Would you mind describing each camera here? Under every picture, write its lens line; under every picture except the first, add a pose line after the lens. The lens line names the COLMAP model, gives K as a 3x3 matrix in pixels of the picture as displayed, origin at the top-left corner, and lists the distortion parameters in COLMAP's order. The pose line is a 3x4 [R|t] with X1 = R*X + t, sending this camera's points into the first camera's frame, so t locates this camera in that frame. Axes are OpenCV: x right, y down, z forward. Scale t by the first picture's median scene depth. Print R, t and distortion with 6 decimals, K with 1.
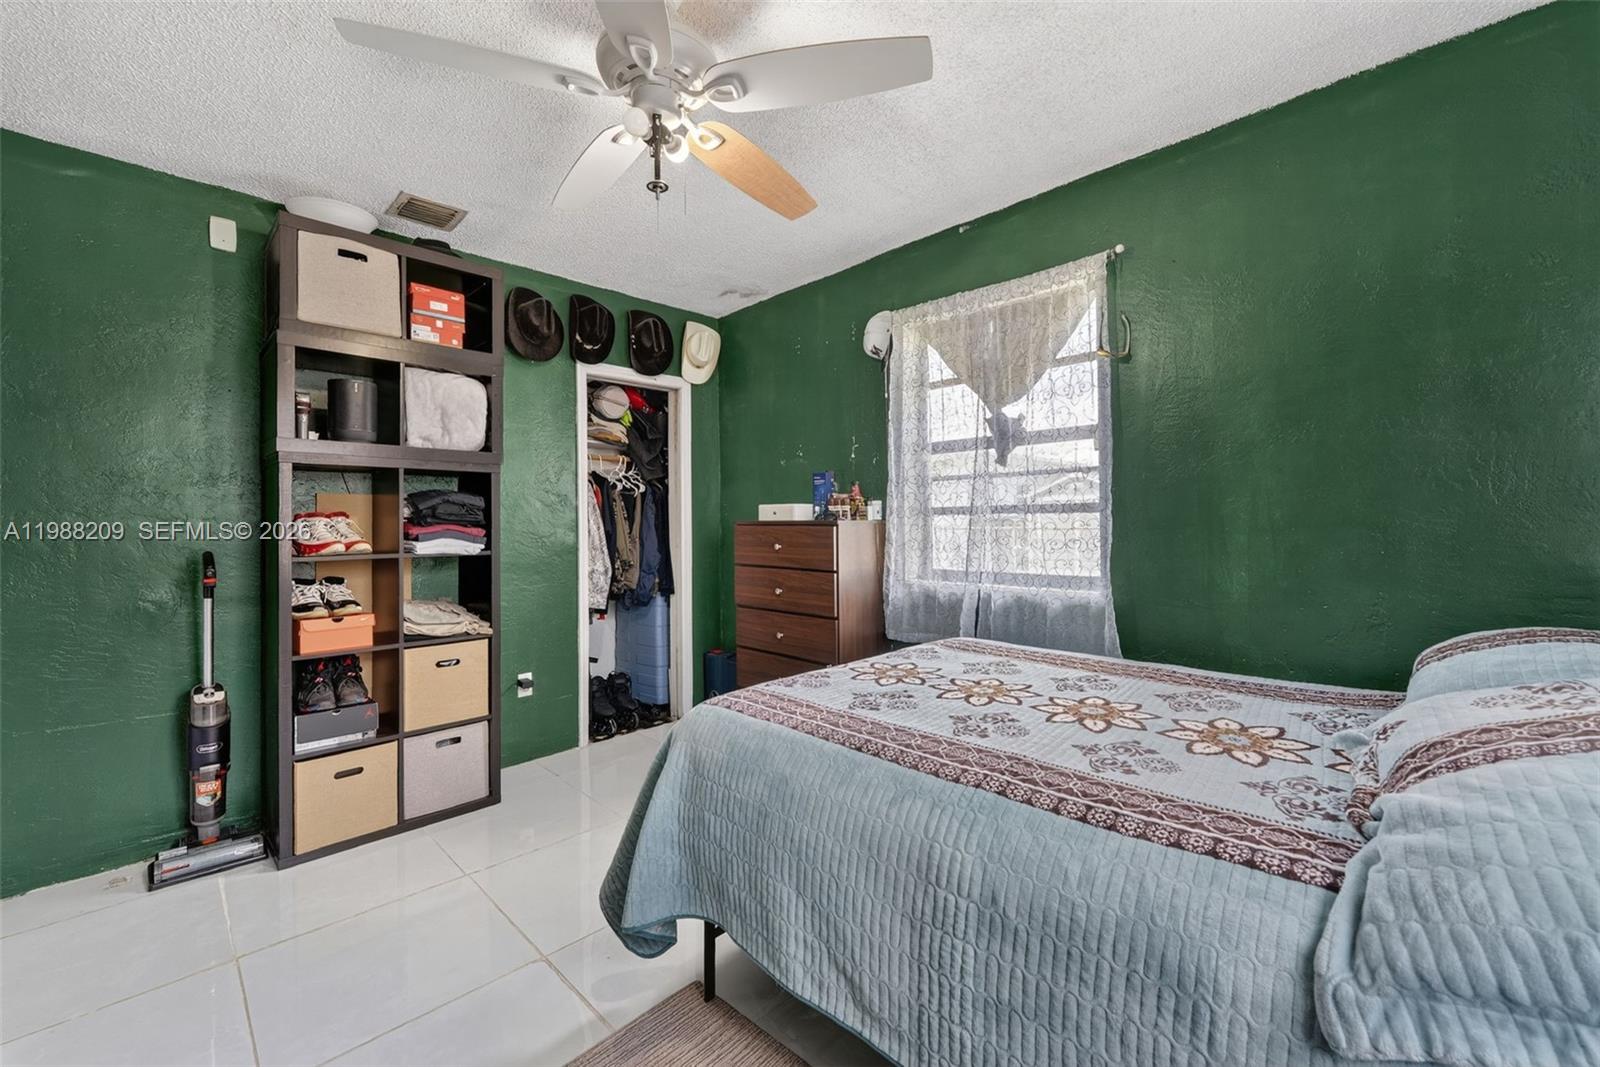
lens RADIAL K [[650.5, 0, 797.7], [0, 650.5, 531.9], [0, 0, 1]] dist [-0.001476, -0.000231]
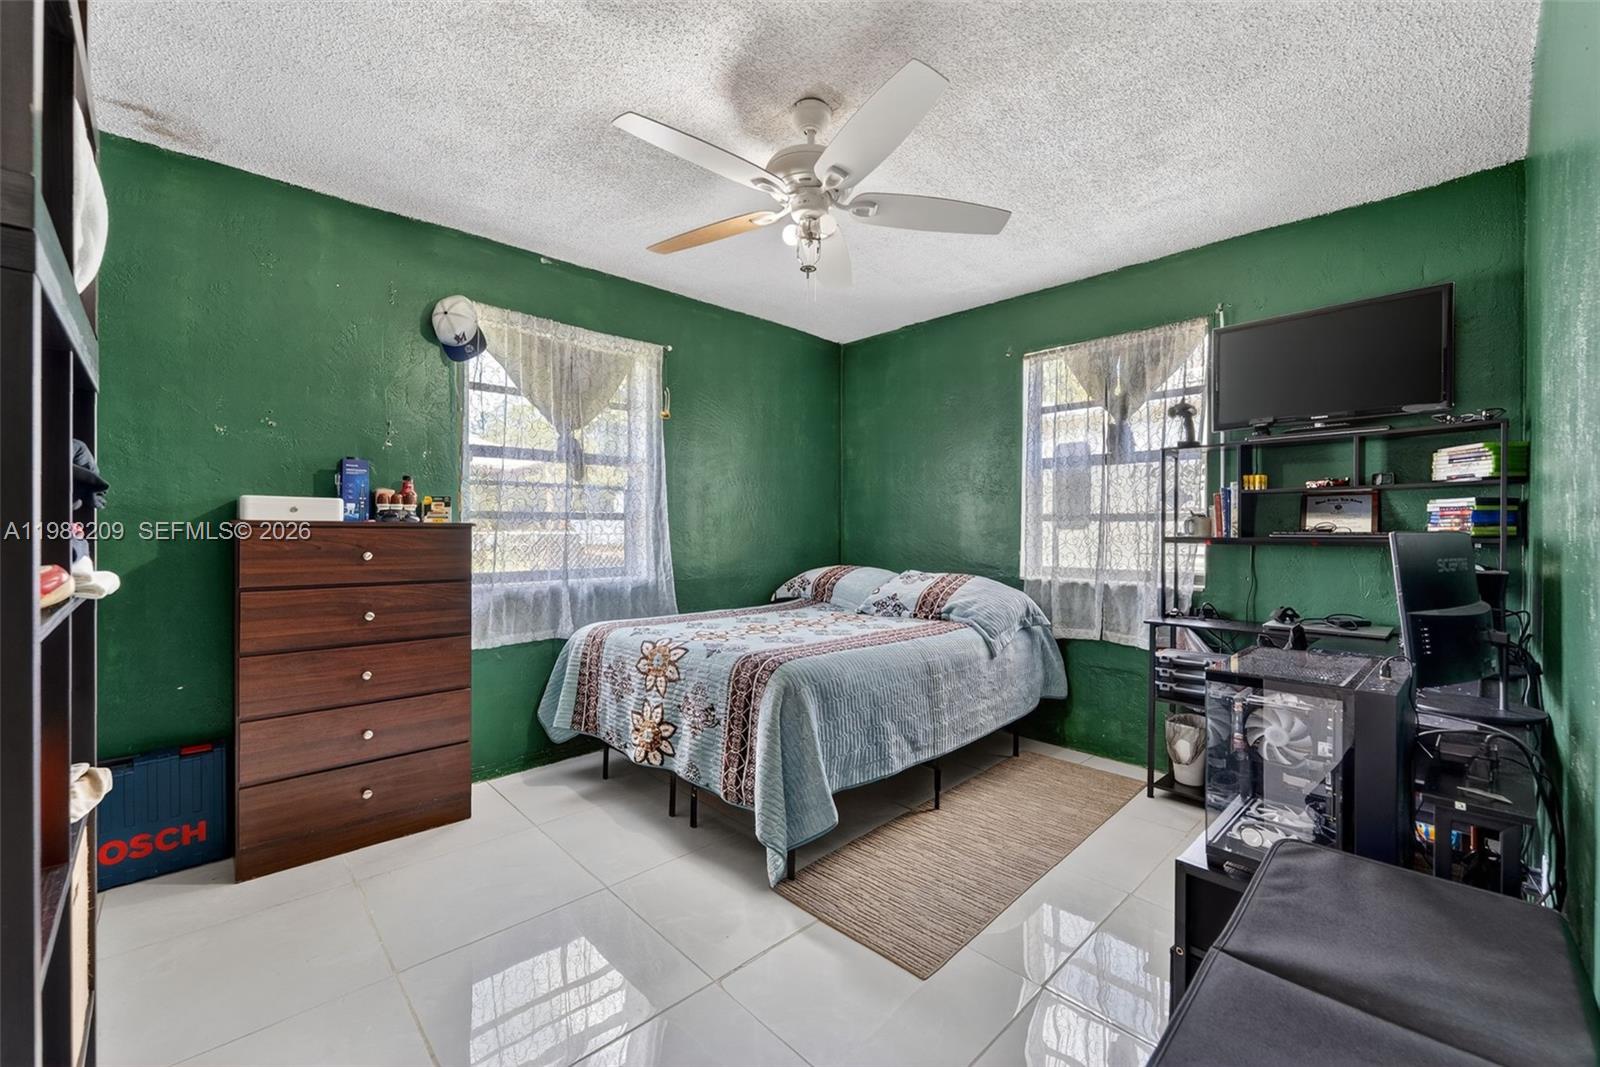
lens RADIAL K [[650.5, 0, 797.7], [0, 650.5, 531.9], [0, 0, 1]] dist [-0.001476, -0.000231]
pose [[0.014630, -0.000770, 0.999893, -0.887971], [0.010817, 0.999941, 0.000612, -0.000696], [-0.999834, 0.010807, 0.014637, 0.585499]]
